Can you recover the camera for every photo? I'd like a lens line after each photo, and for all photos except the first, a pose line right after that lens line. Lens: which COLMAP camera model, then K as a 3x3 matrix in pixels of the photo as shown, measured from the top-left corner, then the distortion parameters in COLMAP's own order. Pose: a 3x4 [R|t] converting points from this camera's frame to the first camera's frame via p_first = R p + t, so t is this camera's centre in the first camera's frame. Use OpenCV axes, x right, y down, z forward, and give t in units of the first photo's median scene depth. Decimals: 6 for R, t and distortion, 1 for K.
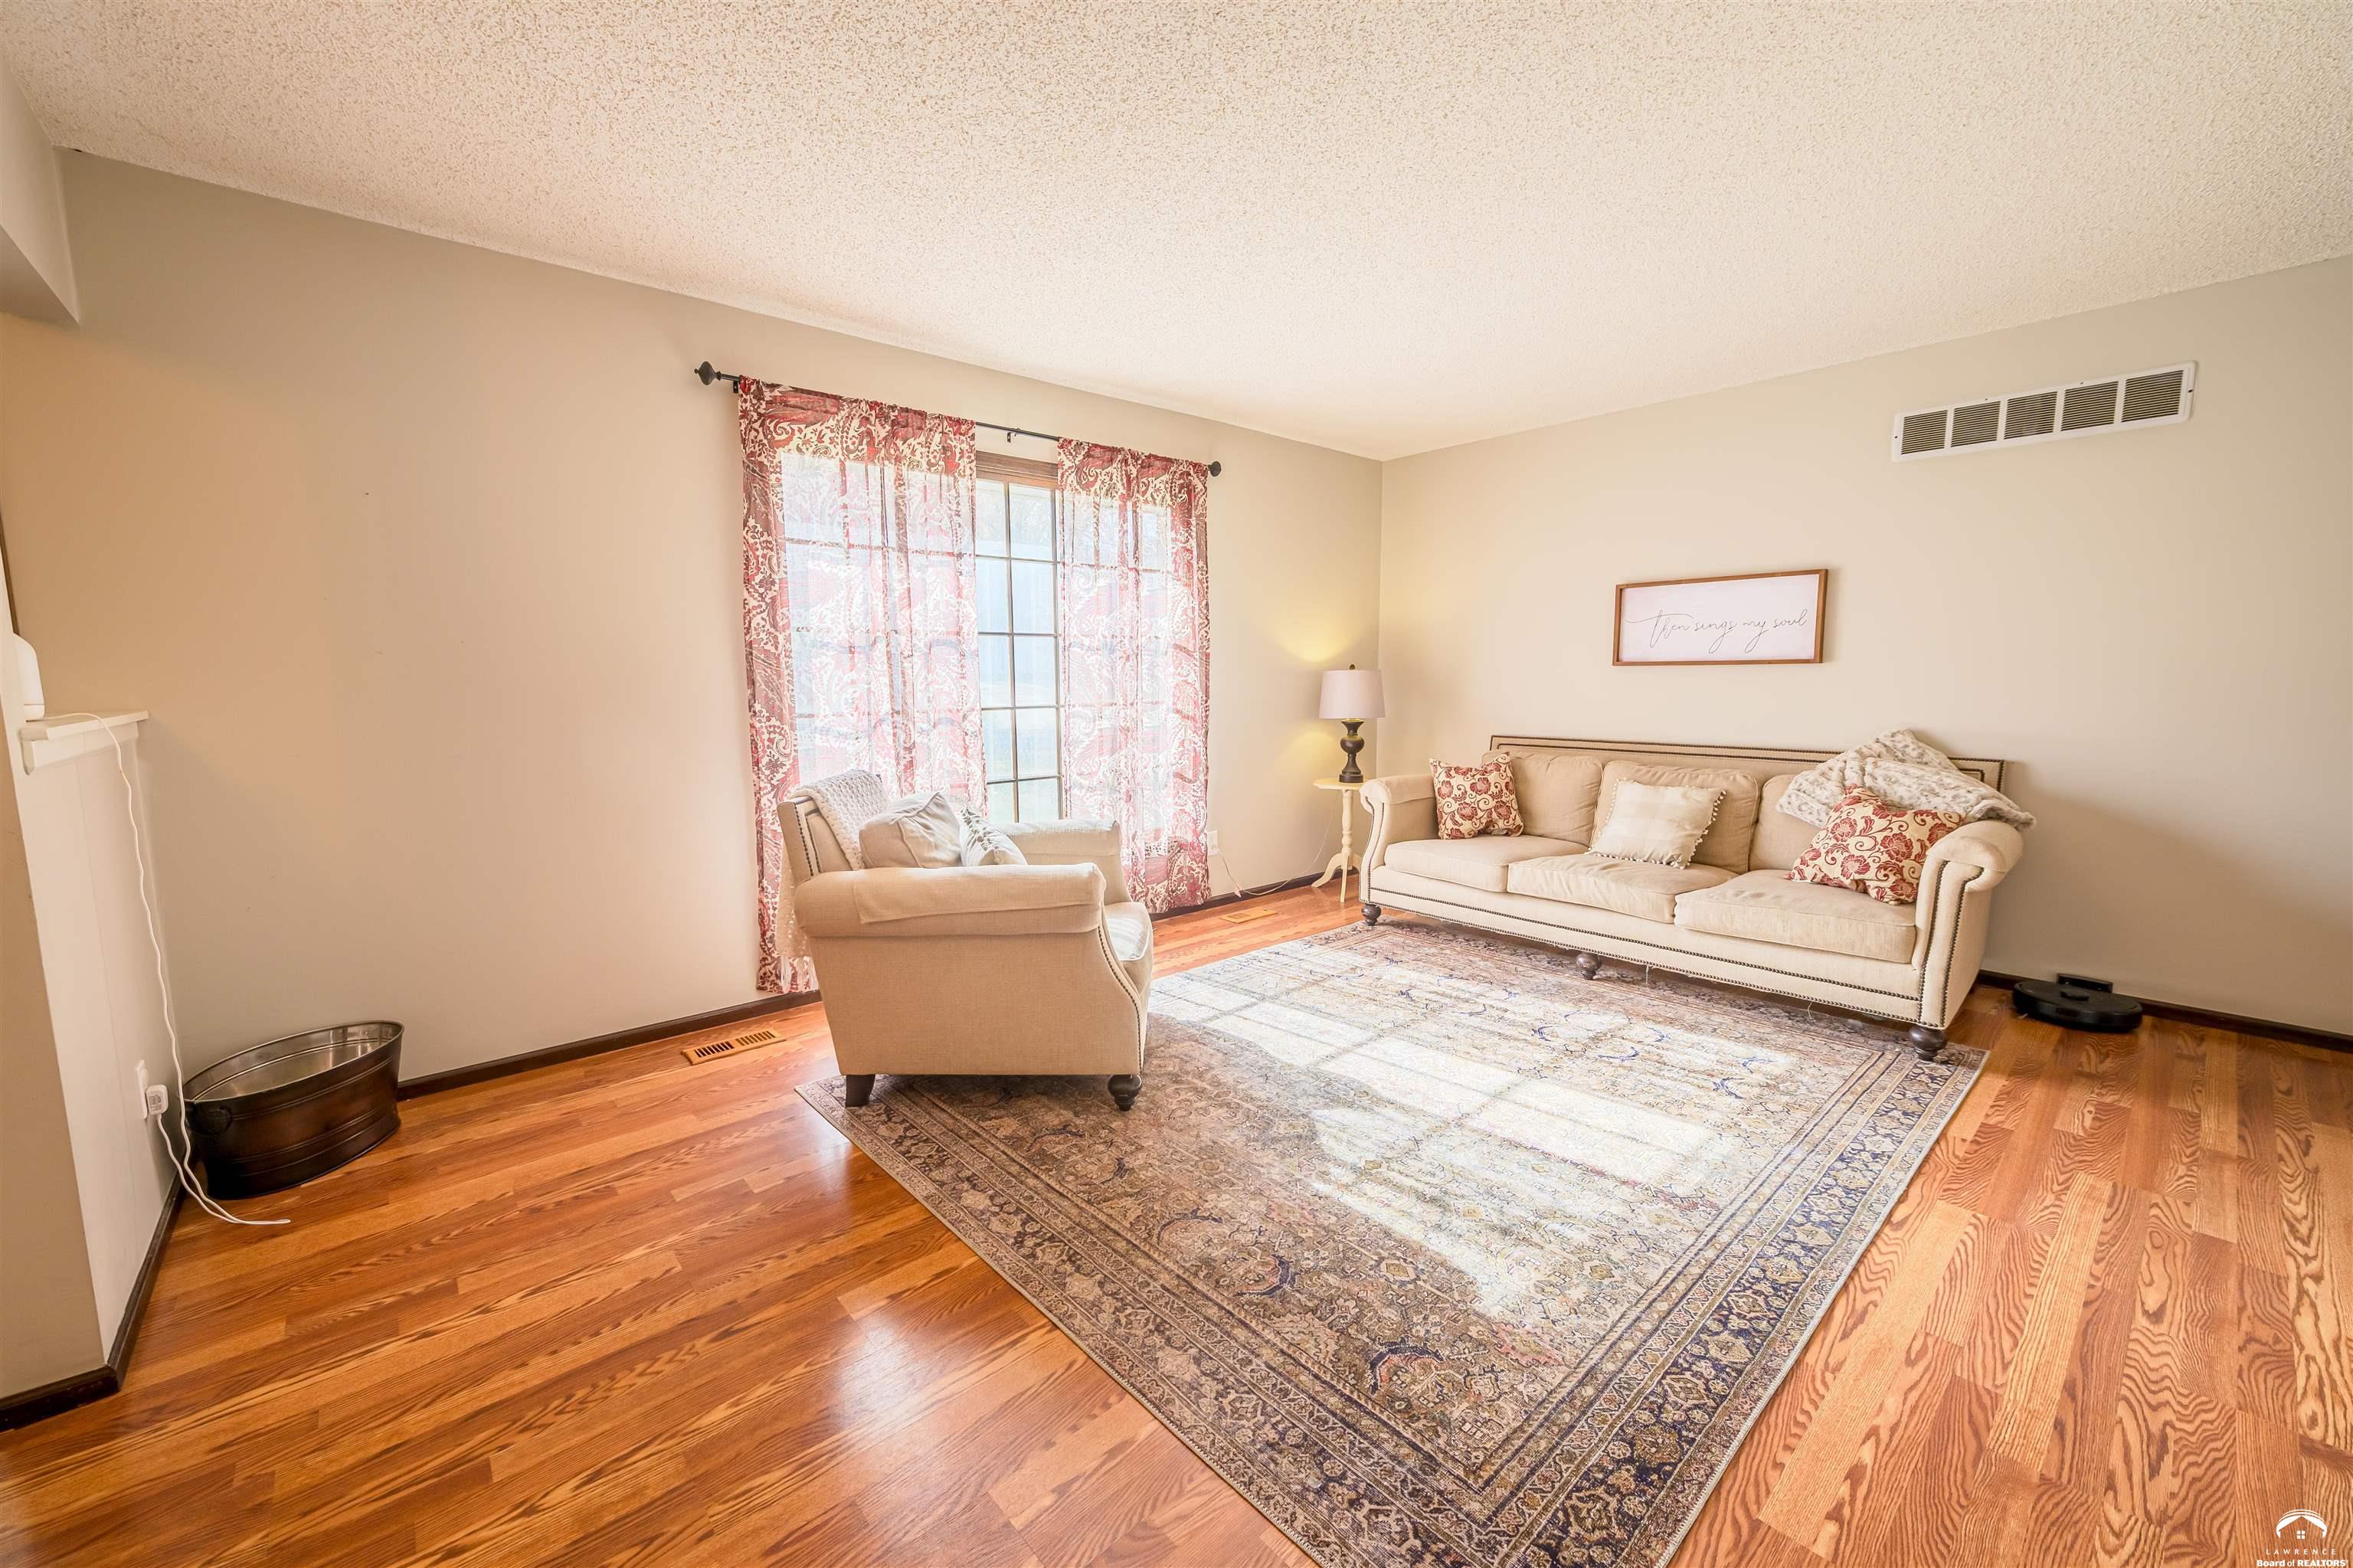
lens RADIAL K [[927.1, 0, 1168.8], [0, 927.1, 791.8], [0, 0, 1]] dist [-0.000253, -0.000569]
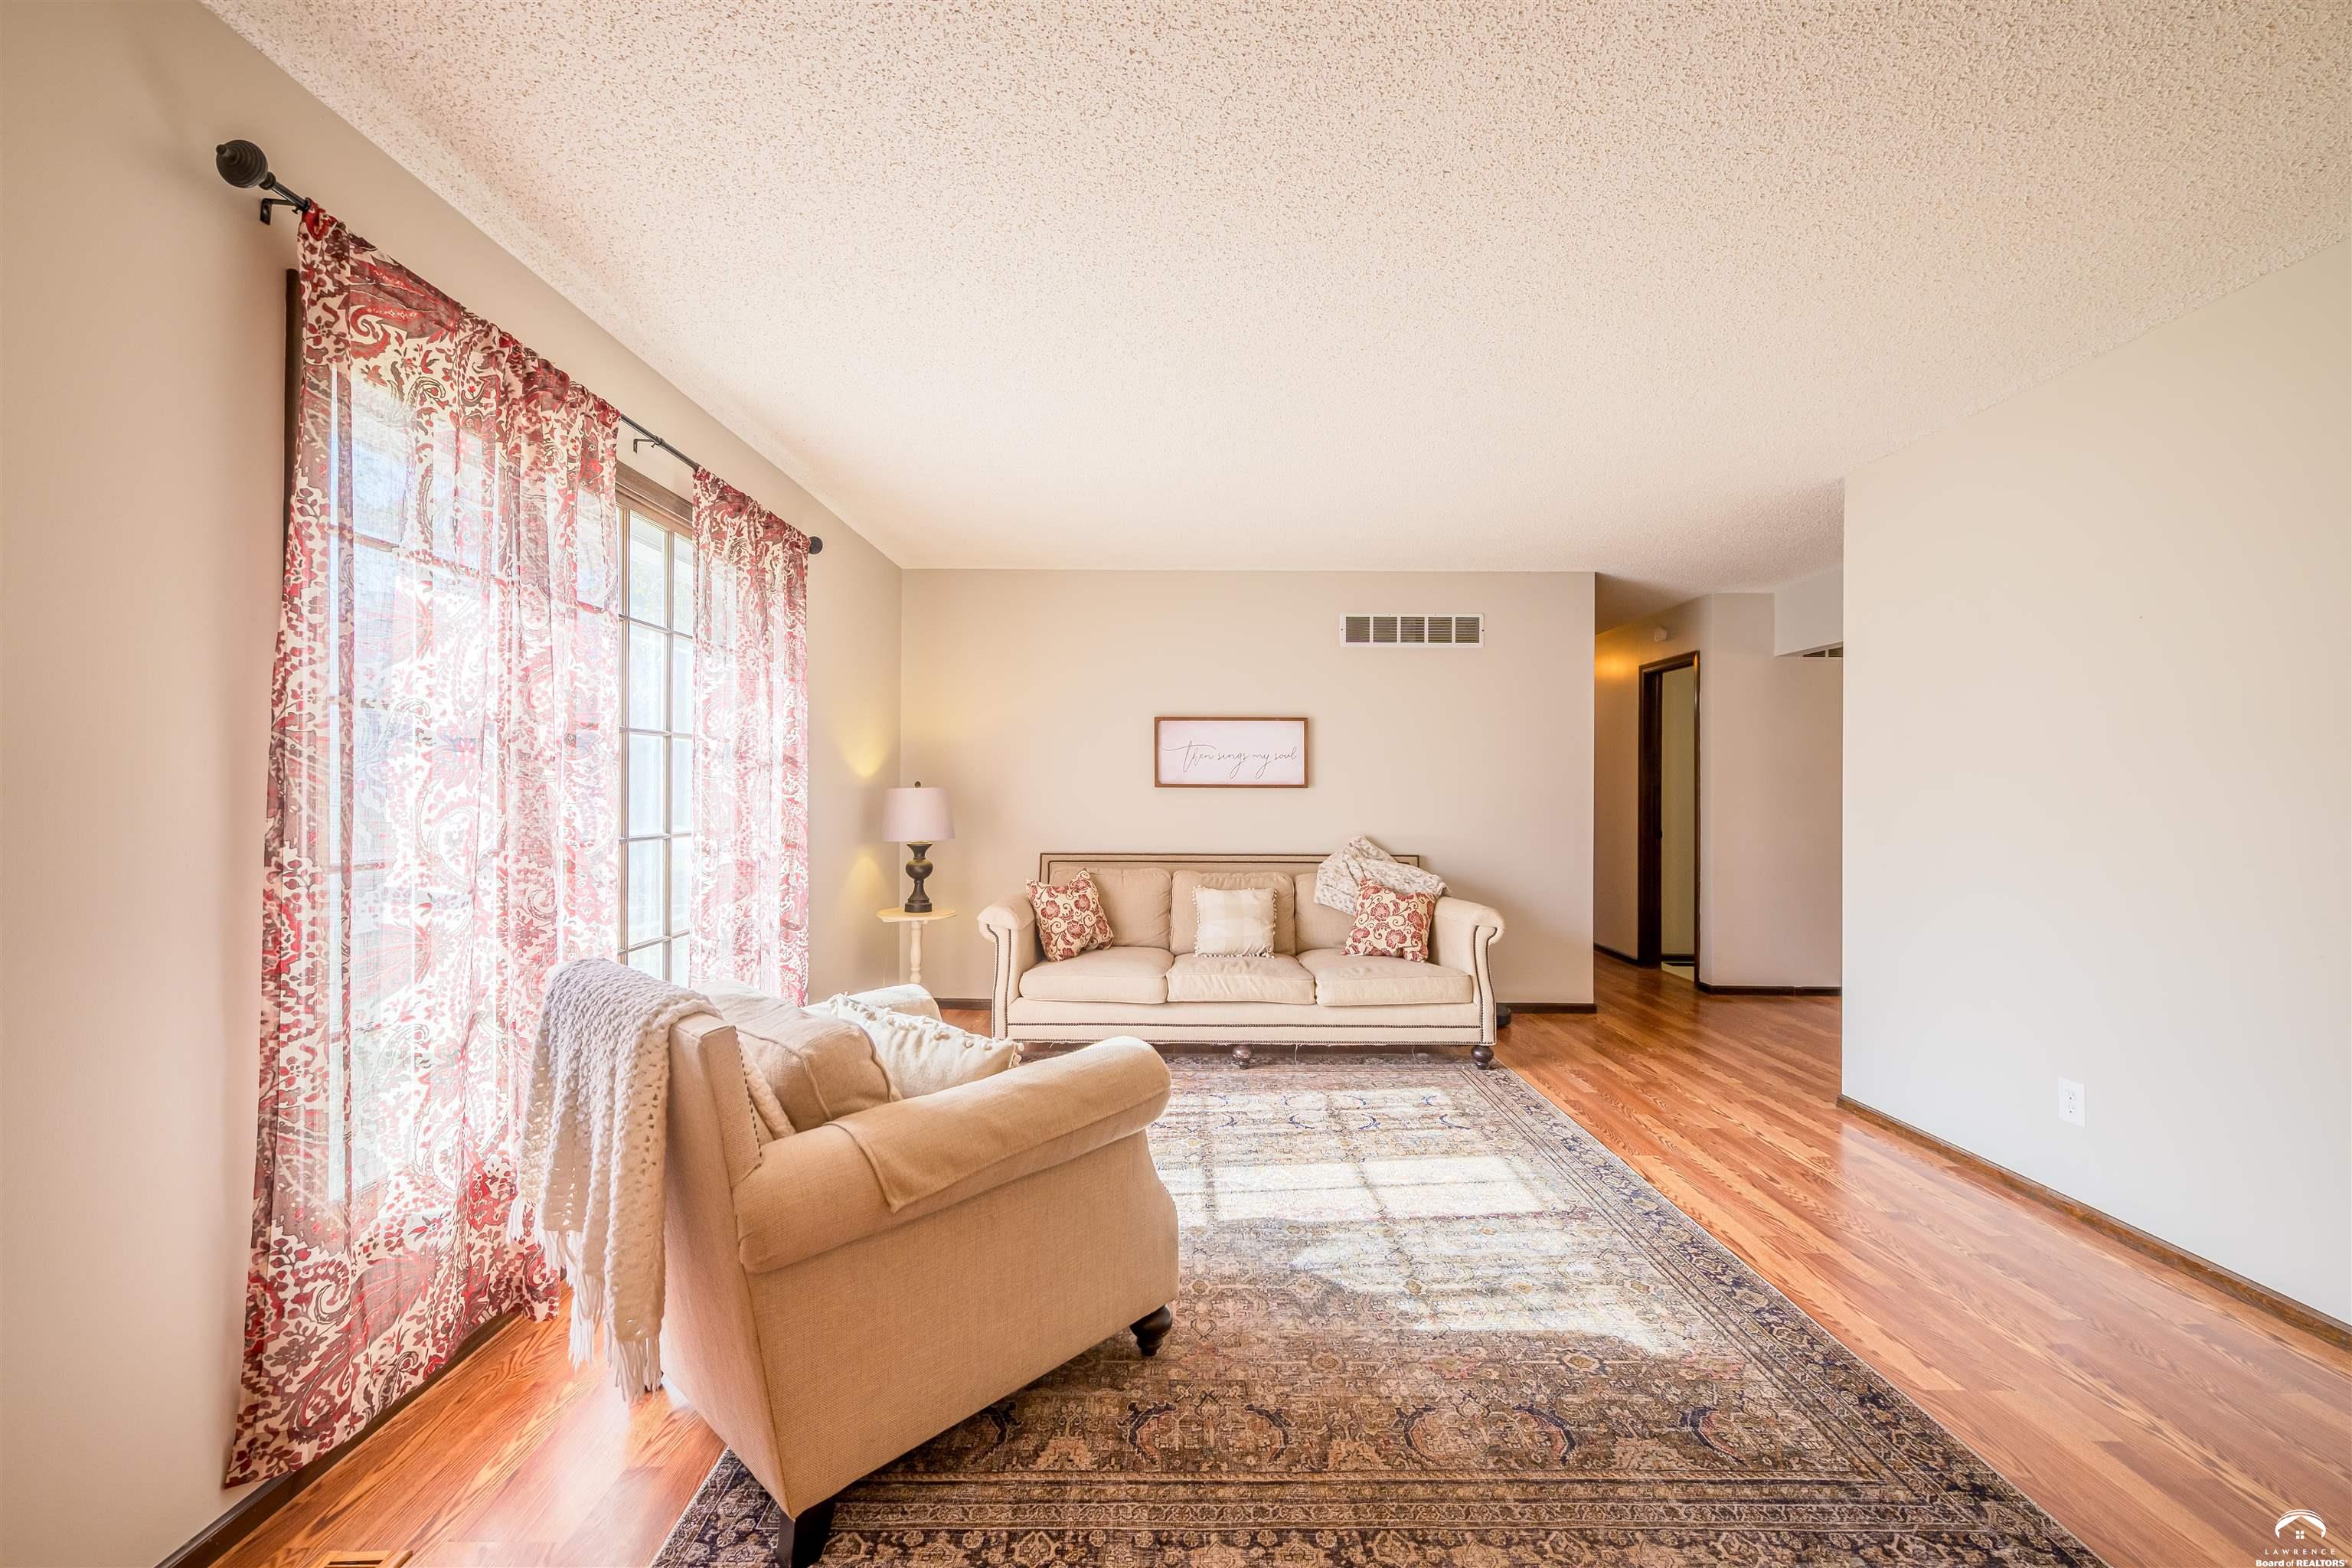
lens RADIAL K [[926.7, 0, 1170.9], [0, 926.7, 790.5], [0, 0, 1]] dist [-0.000253, -0.000569]
pose [[0.658617, 0.009927, 0.752413, -0.501361], [0.084789, 0.992566, -0.087314, -0.043841], [-0.747686, 0.121303, 0.652879, 0.341424]]
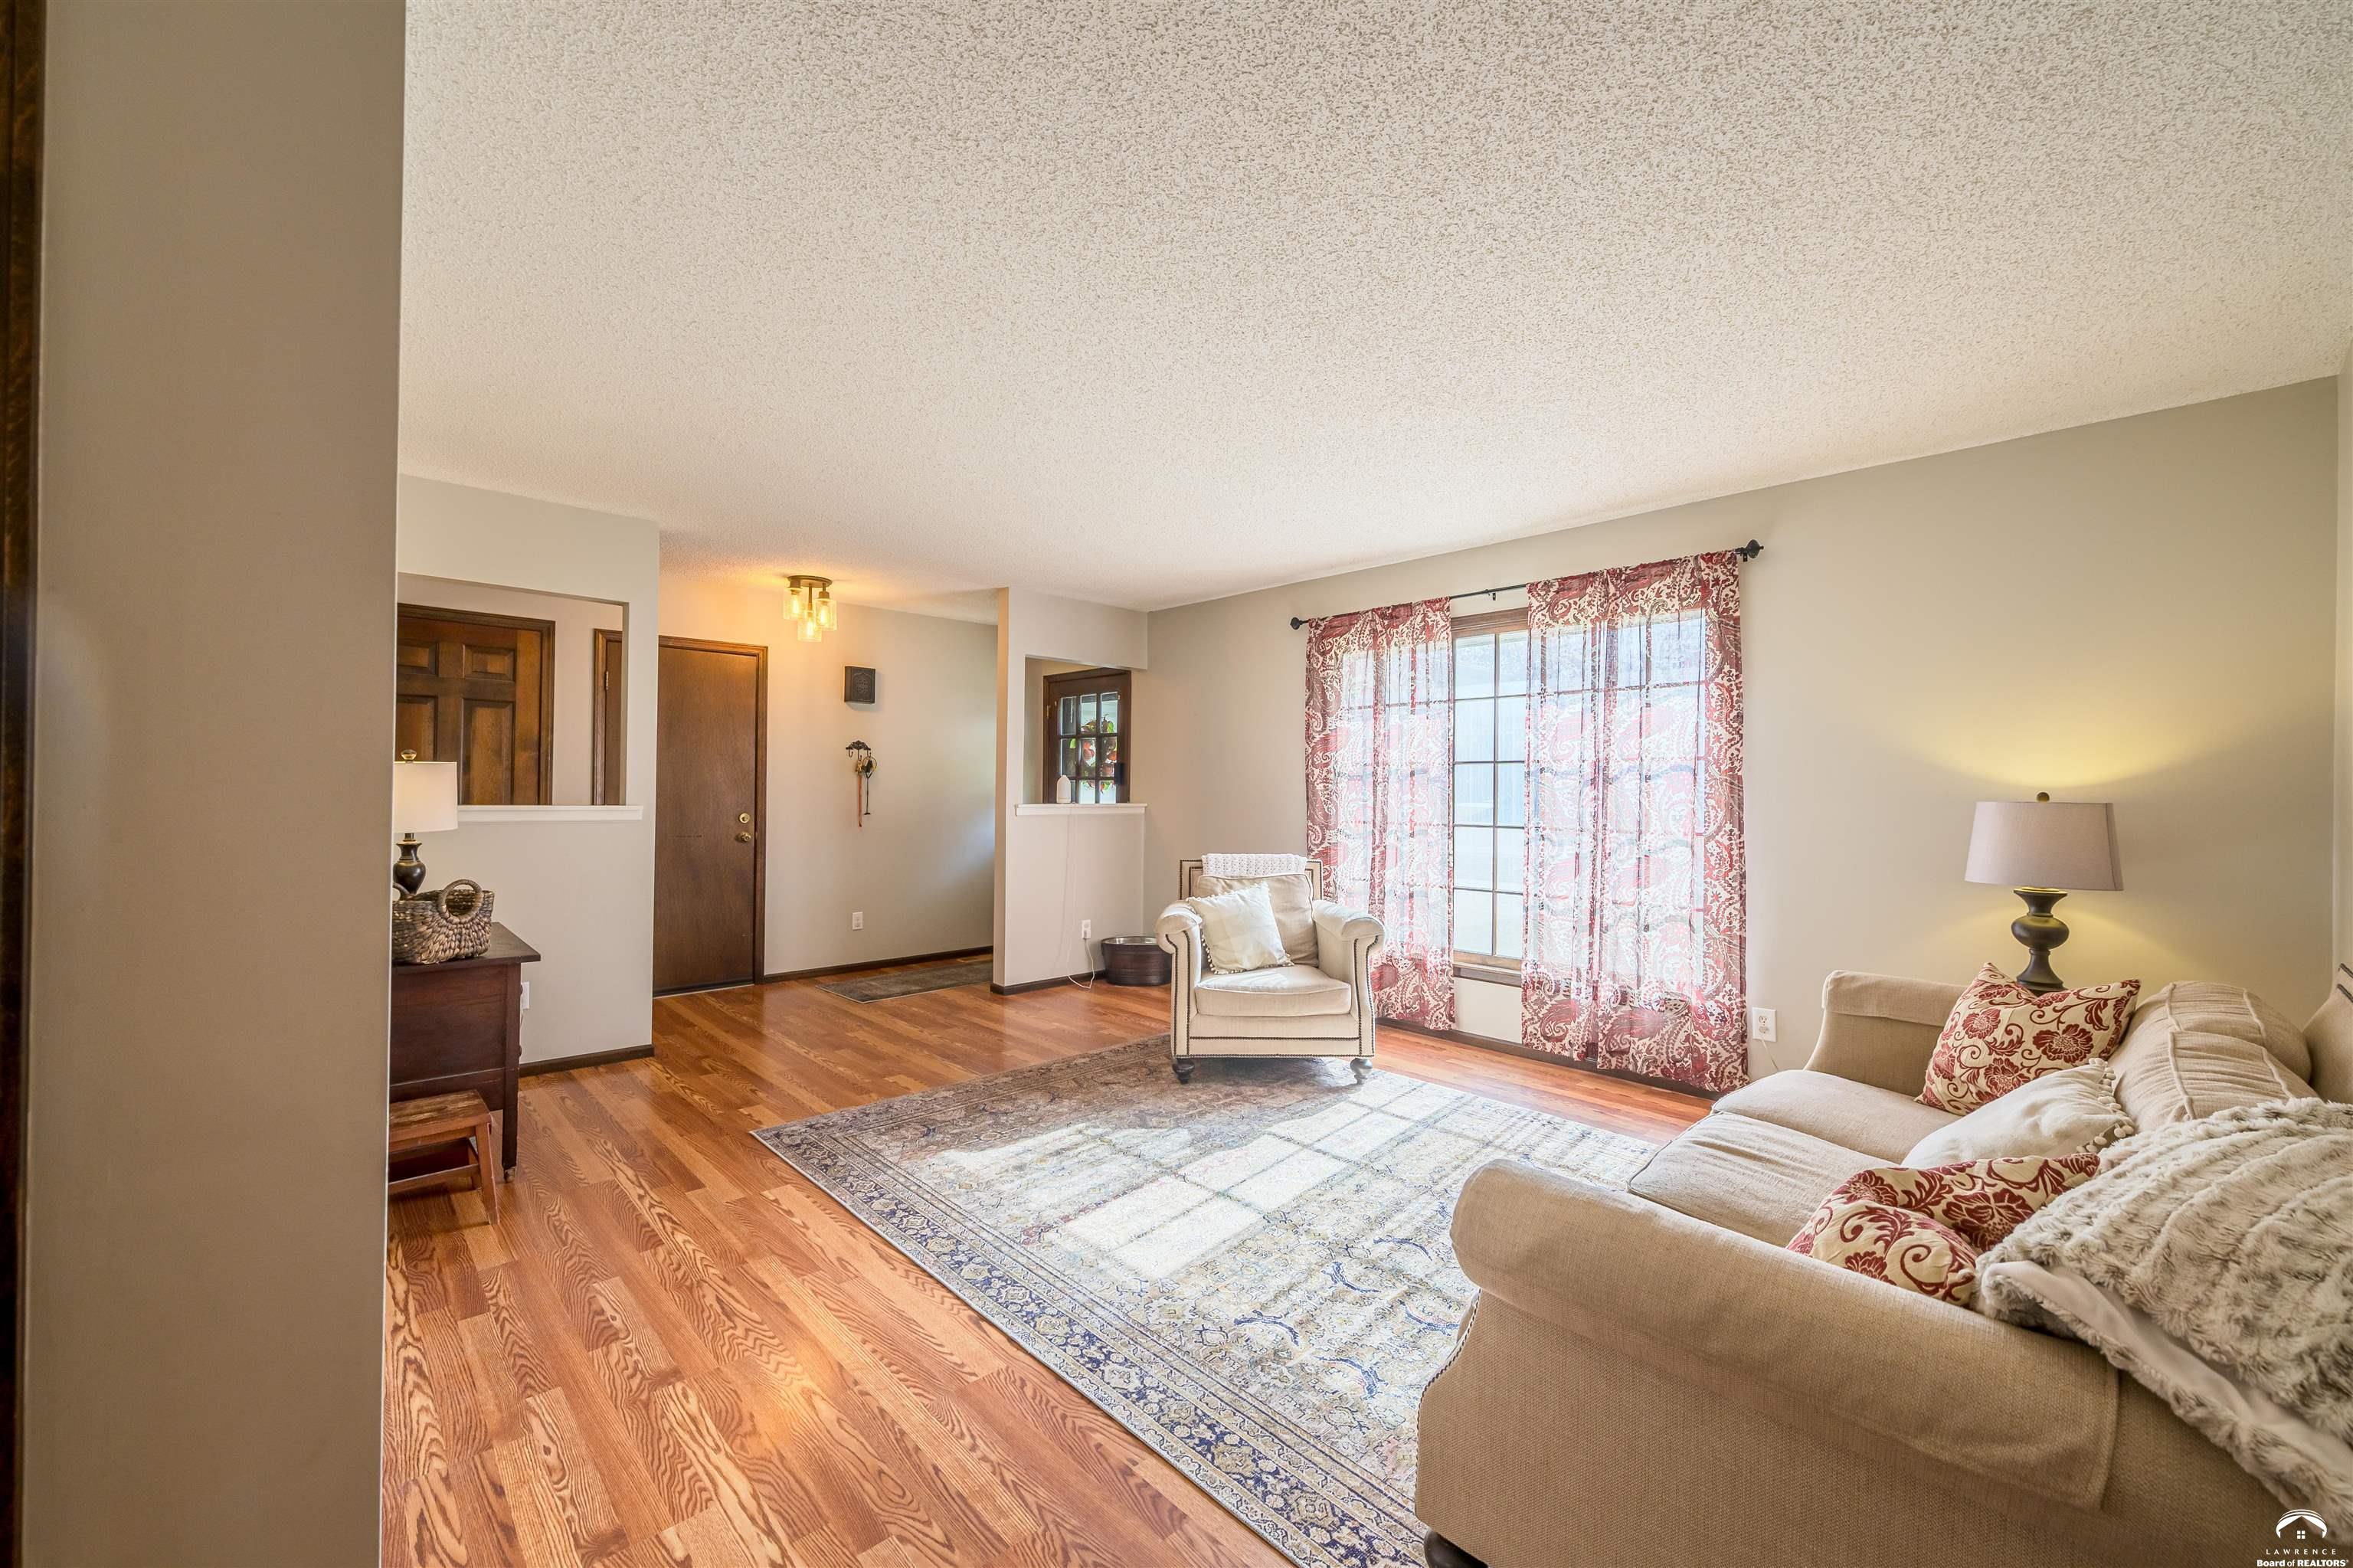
lens RADIAL K [[927.1, 0, 1168.0], [0, 927.1, 779.7], [0, 0, 1]] dist [-0.000253, -0.000569]
pose [[0.032459, -0.001281, -0.999472, 1.165338], [-0.136647, 0.990603, -0.005707, -0.105454], [0.990088, 0.136761, 0.031979, 0.692015]]
